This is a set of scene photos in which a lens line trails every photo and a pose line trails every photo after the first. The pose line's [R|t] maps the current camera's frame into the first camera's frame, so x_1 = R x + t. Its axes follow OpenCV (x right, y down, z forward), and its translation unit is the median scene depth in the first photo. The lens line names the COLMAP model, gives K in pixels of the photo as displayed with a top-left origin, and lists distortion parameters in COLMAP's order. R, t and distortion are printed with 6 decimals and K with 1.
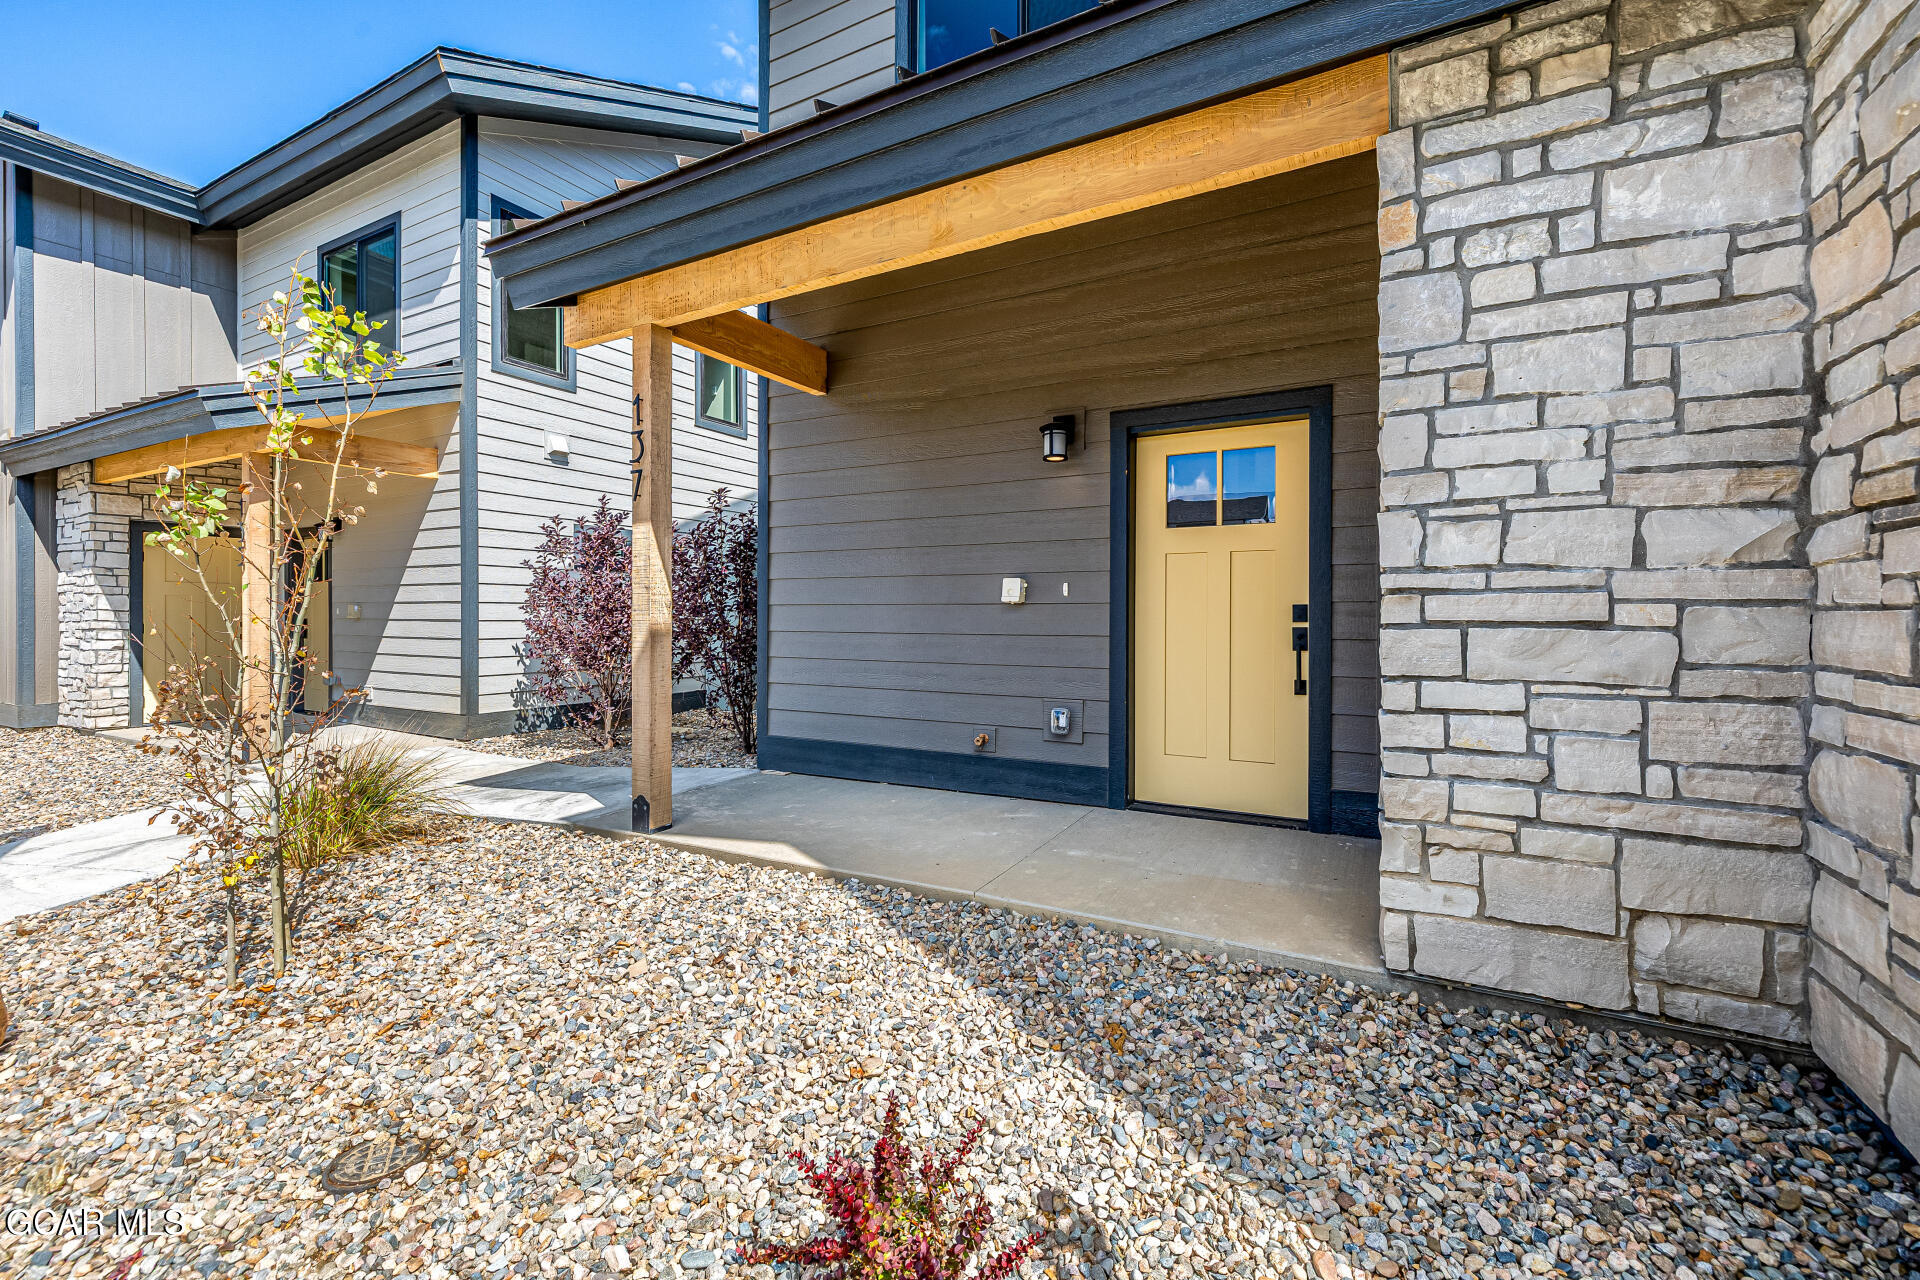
lens RADIAL K [[816.1, 0, 953.3], [0, 816.1, 612.4], [0, 0, 1]] dist [-0.001942, 0.002562]
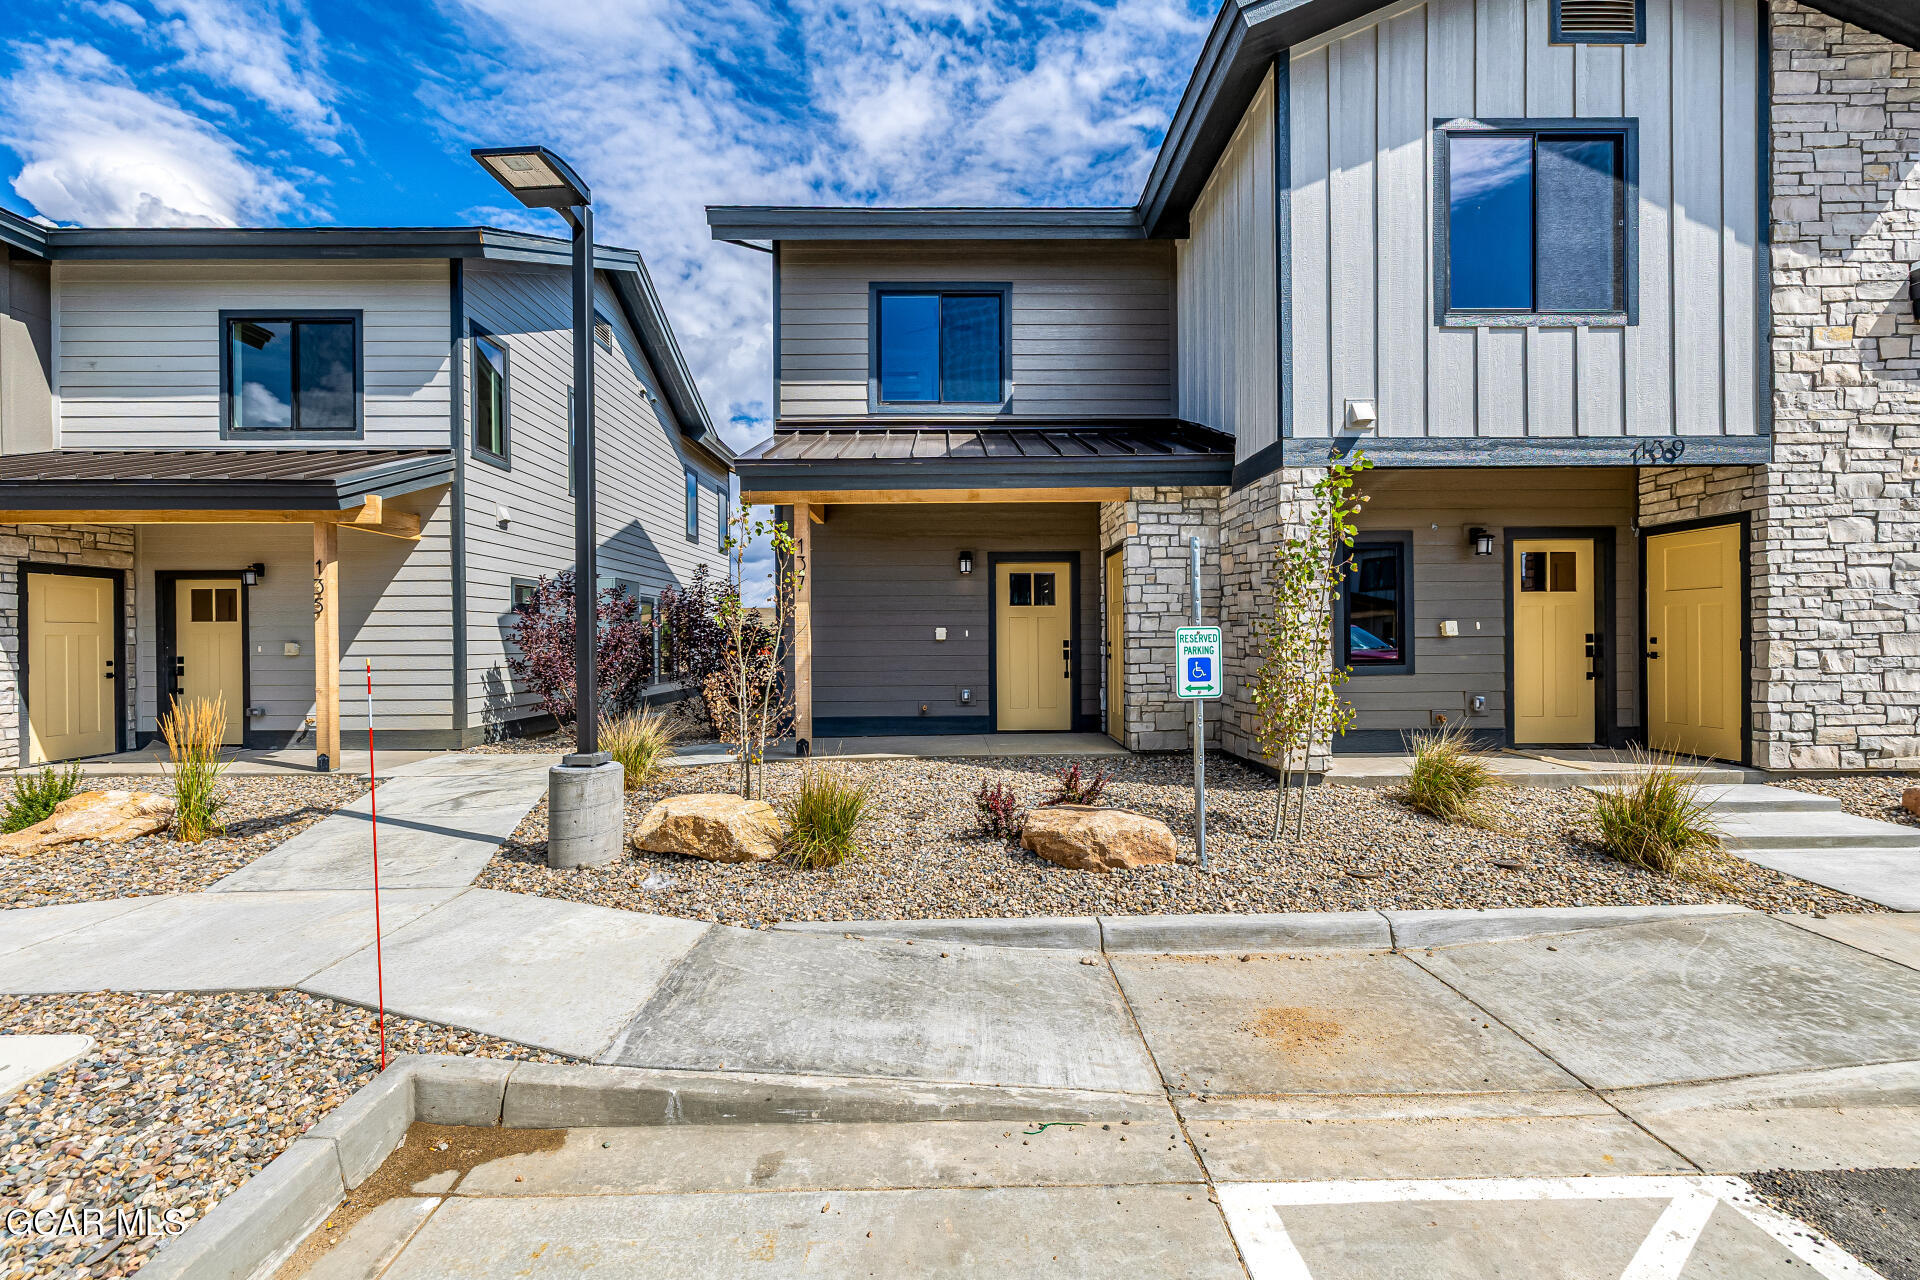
lens RADIAL K [[816.1, 0, 979.4], [0, 816.1, 638.4], [0, 0, 1]] dist [-0.001942, 0.002562]
pose [[0.859987, -0.007413, 0.510263, -0.940675], [0.008149, 0.999966, 0.000793, -0.017641], [-0.510251, 0.003476, 0.860018, -0.860285]]
